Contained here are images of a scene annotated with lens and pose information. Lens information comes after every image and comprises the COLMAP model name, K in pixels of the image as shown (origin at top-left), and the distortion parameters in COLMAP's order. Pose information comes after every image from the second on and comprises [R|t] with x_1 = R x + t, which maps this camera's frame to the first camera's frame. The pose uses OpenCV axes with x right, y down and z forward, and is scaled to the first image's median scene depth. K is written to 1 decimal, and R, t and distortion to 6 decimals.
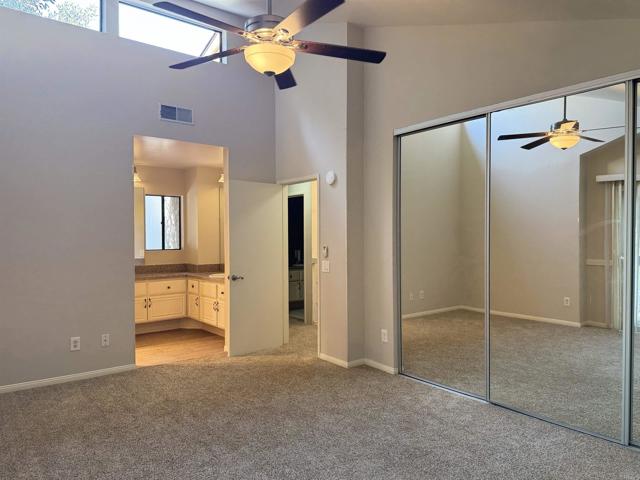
lens RADIAL K [[445.2, 0, 320.0], [0, 445.2, 240.0], [0, 0, 1]] dist [0.074831, -0.001897]
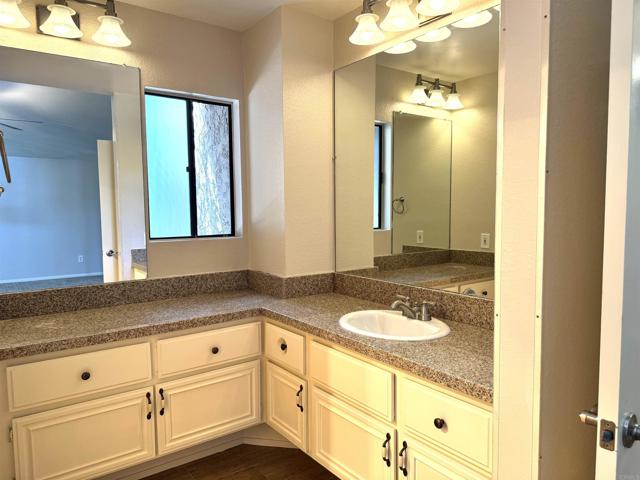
lens RADIAL K [[445.2, 0, 320.0], [0, 445.2, 240.0], [0, 0, 1]] dist [0.074831, -0.001897]
pose [[0.999454, 0.001910, -0.032992, -0.231859], [-0.000058, 0.998429, 0.056037, 0.002371], [0.033047, -0.056005, 0.997883, 0.629126]]
